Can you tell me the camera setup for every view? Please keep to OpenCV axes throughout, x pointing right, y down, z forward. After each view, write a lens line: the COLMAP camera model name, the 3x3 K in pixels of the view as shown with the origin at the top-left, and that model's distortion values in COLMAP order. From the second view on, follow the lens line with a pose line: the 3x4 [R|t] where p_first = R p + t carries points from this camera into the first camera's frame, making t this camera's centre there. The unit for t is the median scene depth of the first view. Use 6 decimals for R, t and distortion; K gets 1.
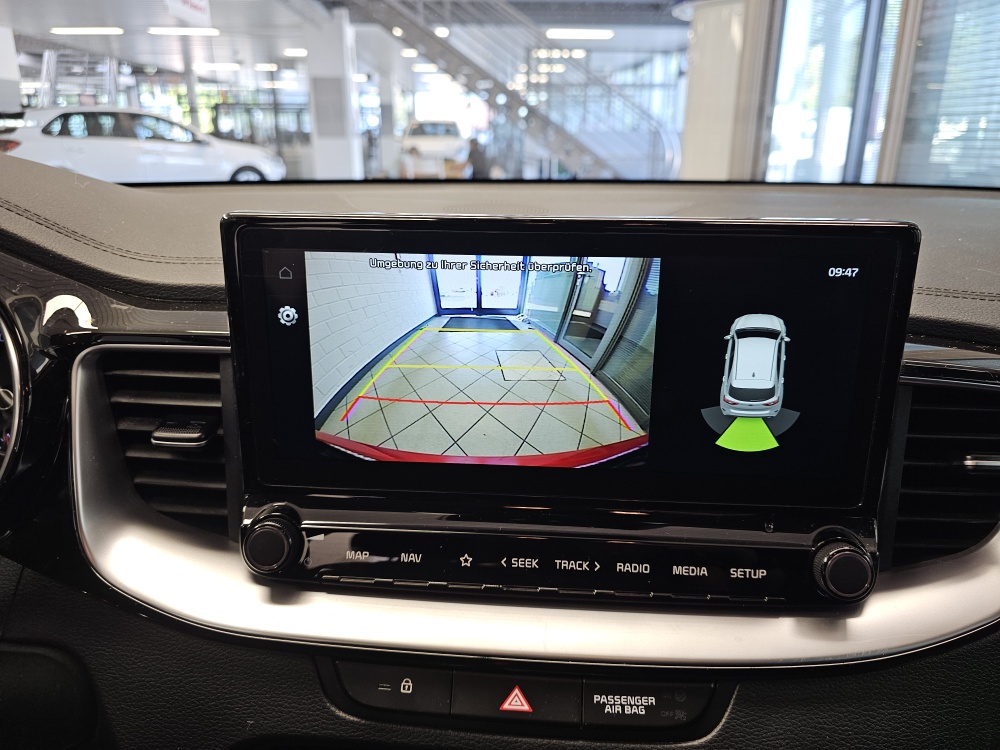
lens RADIAL K [[687.6, 0, 508.0], [0, 687.6, 368.7], [0, 0, 1]] dist [0.011853, -0.027585]
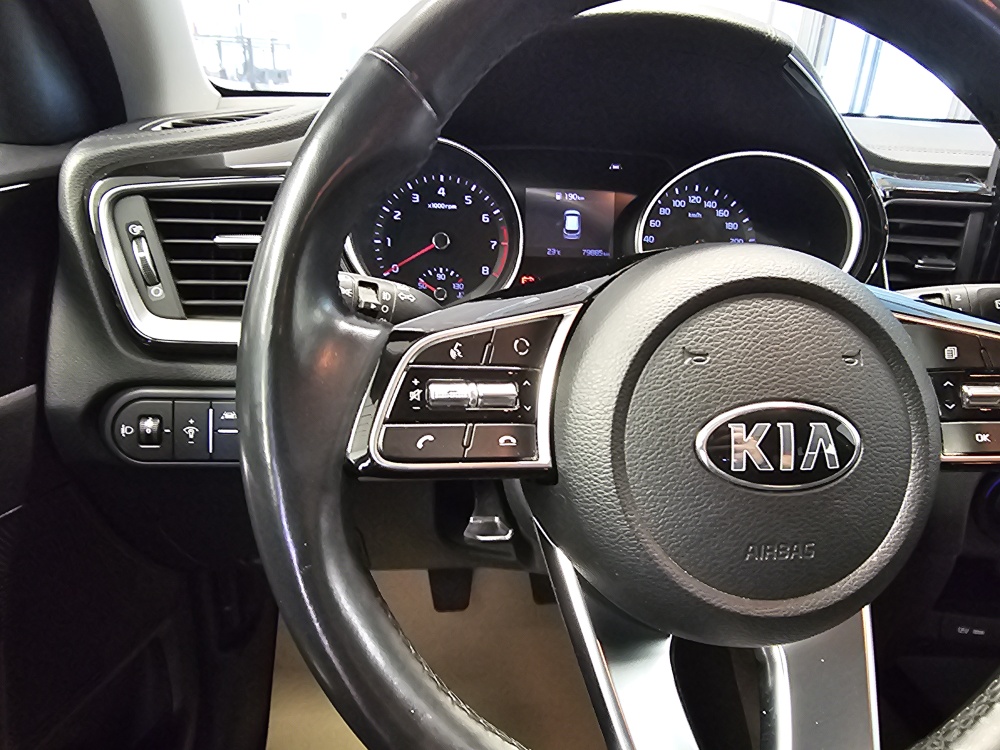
lens RADIAL K [[680.7, 0, 492.8], [0, 680.7, 369.2], [0, 0, 1]] dist [0.002580, 0.001590]
pose [[0.998195, 0.028790, 0.052711, -1.485988], [-0.032401, 0.997091, 0.068991, 0.251163], [-0.050571, -0.070574, 0.996224, -0.433608]]
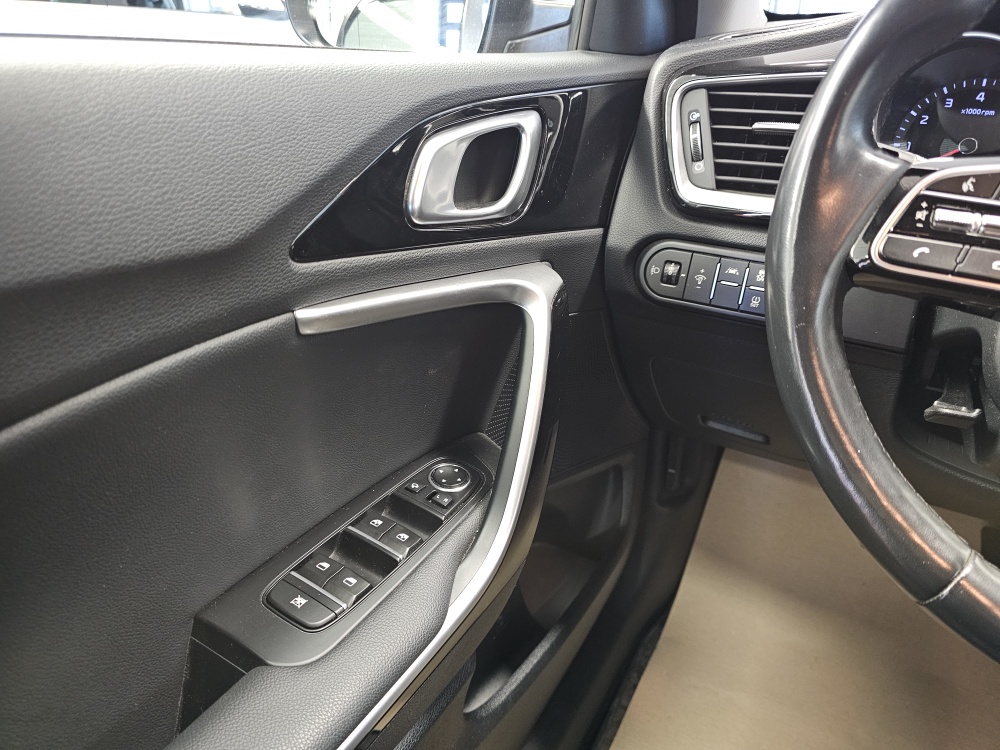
lens RADIAL K [[687.4, 0, 495.3], [0, 687.4, 376.5], [0, 0, 1]] dist [0.015428, -0.031033]
pose [[0.815392, 0.246436, -0.523836, -1.459698], [-0.168122, 0.966674, 0.193071, 0.460784], [0.553959, -0.069360, 0.829650, -0.792093]]
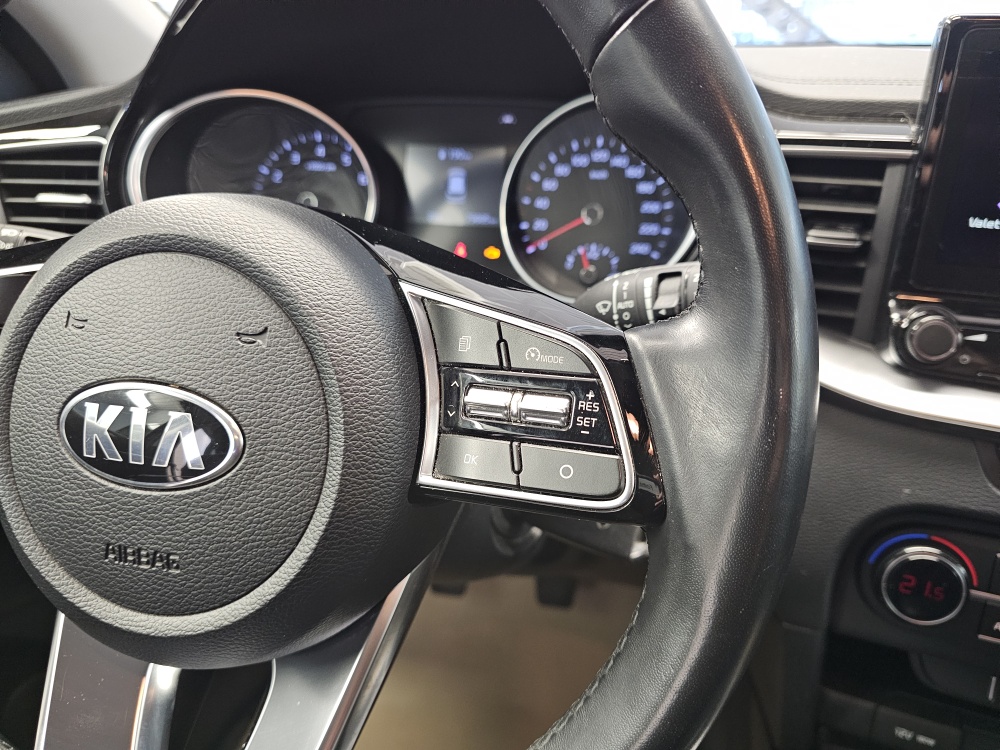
lens RADIAL K [[695.7, 0, 505.2], [0, 695.7, 368.7], [0, 0, 1]] dist [0.006590, -0.029978]
pose [[0.955530, 0.110587, -0.273372, -0.642998], [-0.080611, 0.989666, 0.118584, 0.213510], [0.283661, -0.091274, 0.954571, -0.222690]]
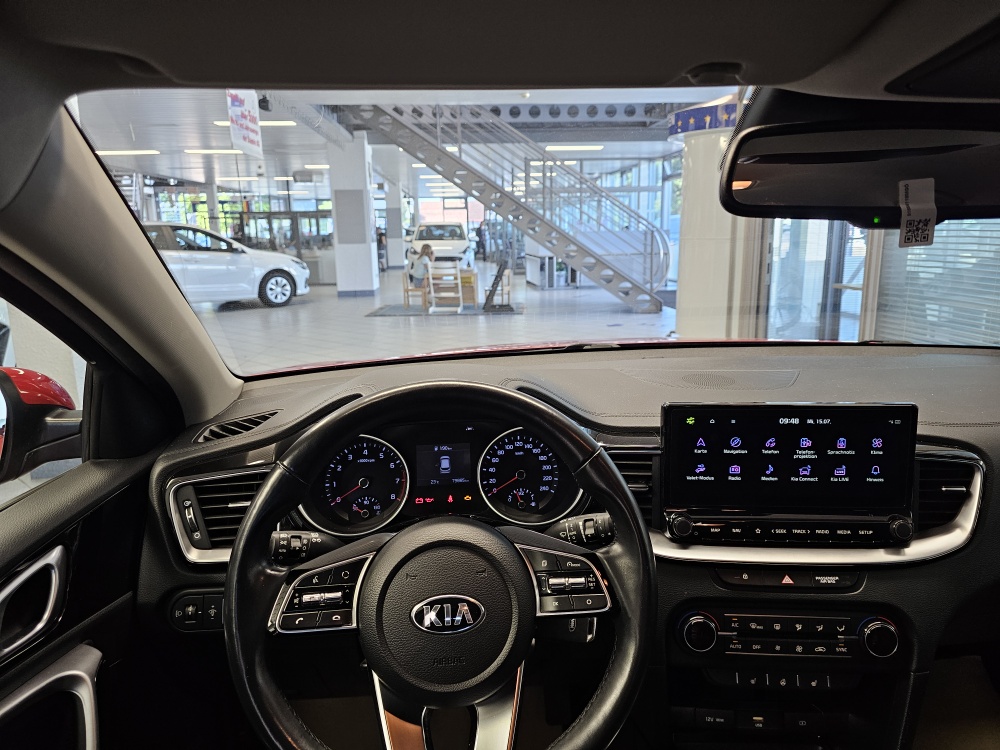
lens RADIAL K [[667.2, 0, 504.6], [0, 667.2, 370.3], [0, 0, 1]] dist [0.087750, -0.117675]
pose [[0.999687, -0.024051, 0.006942, -0.974381], [0.024705, 0.992607, -0.118835, -0.047725], [-0.004032, 0.118969, 0.992890, -1.554782]]
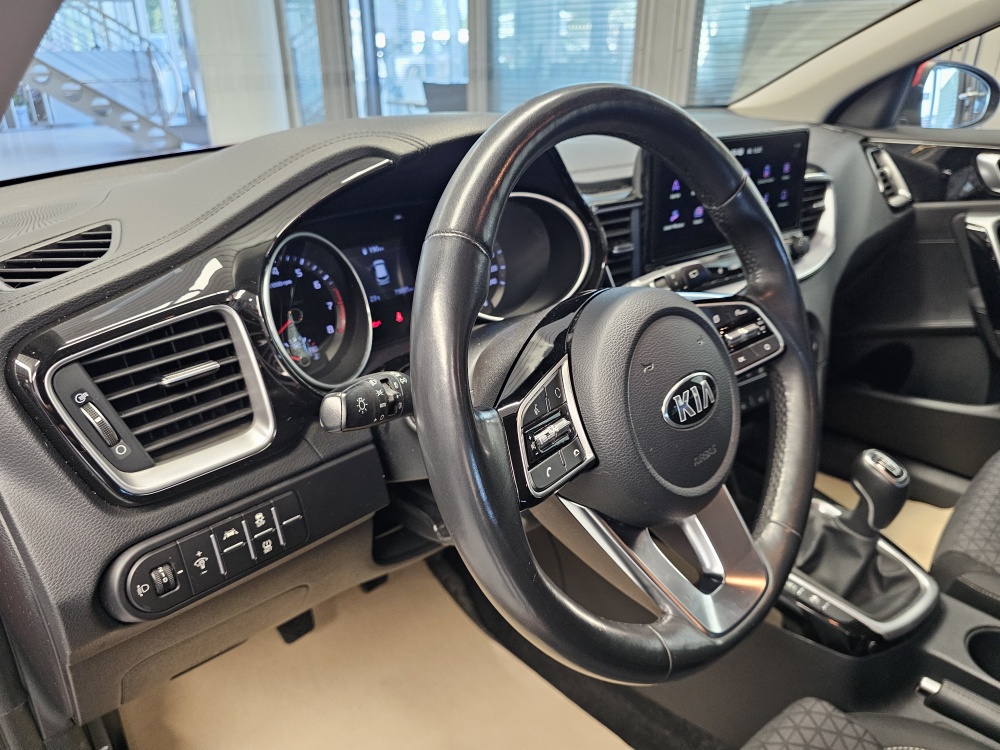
lens RADIAL K [[692.5, 0, 490.2], [0, 692.5, 372.9], [0, 0, 1]] dist [0.025450, -0.038699]
pose [[0.771032, -0.274802, 0.574450, -2.212609], [0.211116, 0.961386, 0.176540, -0.001566], [-0.600782, -0.014842, 0.799275, -0.565394]]
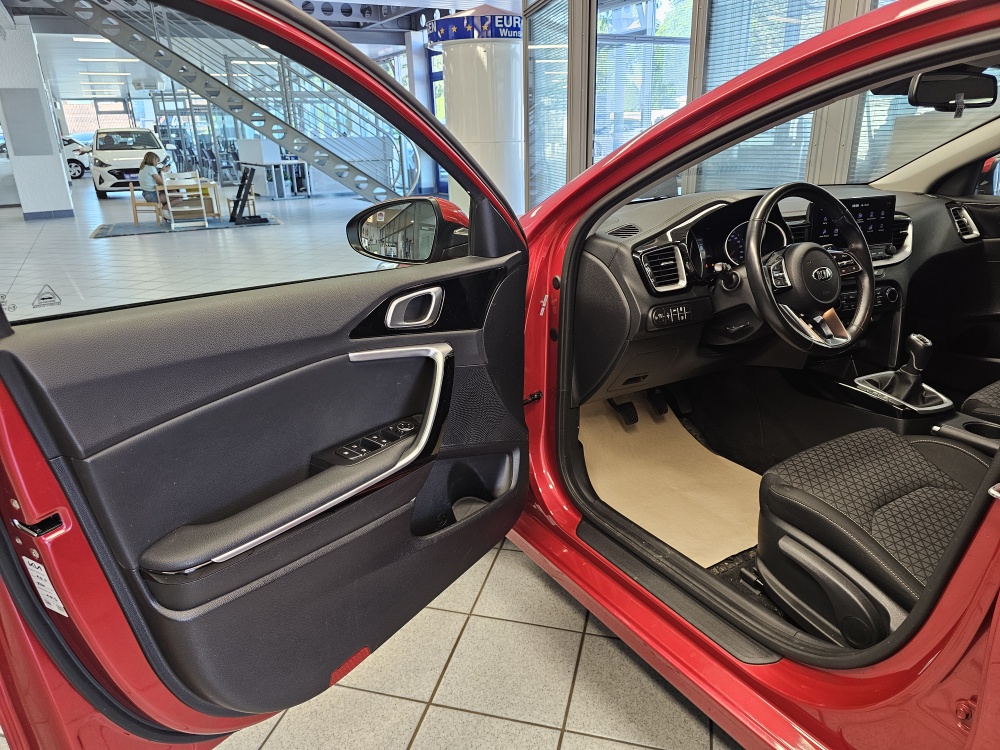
lens RADIAL K [[677.4, 0, 481.3], [0, 677.4, 375.8], [0, 0, 1]] dist [0.033164, -0.034202]
pose [[0.899775, -0.174250, 0.400052, -5.084816], [0.167860, 0.984477, 0.051264, 0.427690], [-0.402774, 0.021027, 0.915058, -2.910596]]
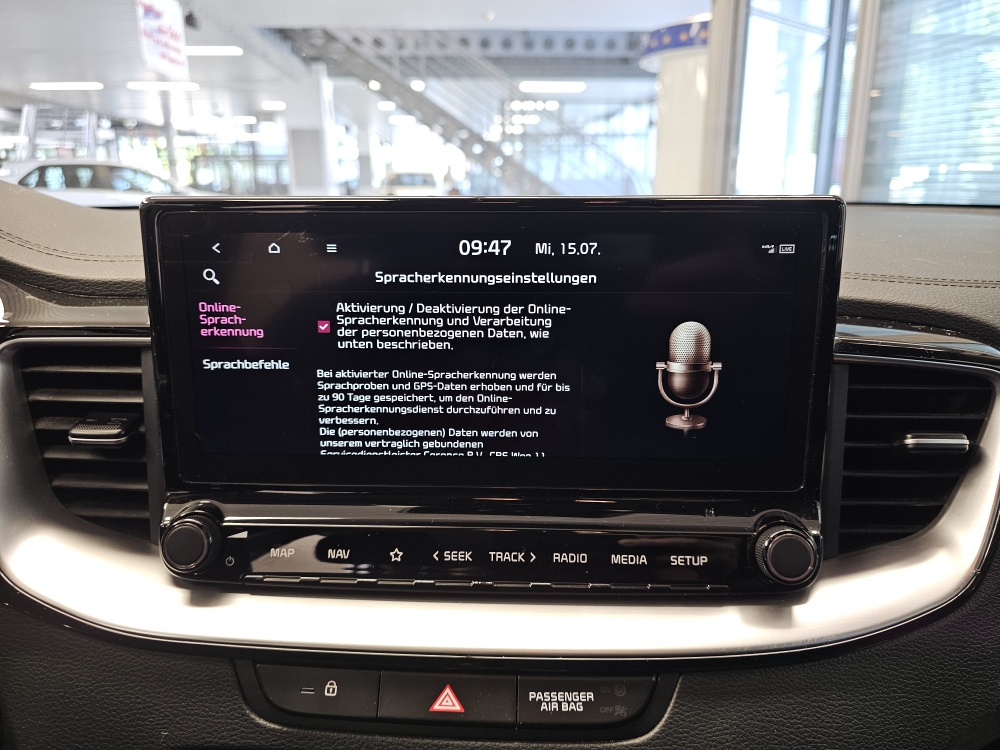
lens RADIAL K [[688.3, 0, 505.2], [0, 688.3, 371.3], [0, 0, 1]] dist [0.008891, -0.026192]
pose [[0.999569, -0.015473, 0.024968, 0.065446], [0.017011, 0.997892, -0.062625, 0.081063], [-0.023946, 0.063023, 0.997725, 0.025321]]
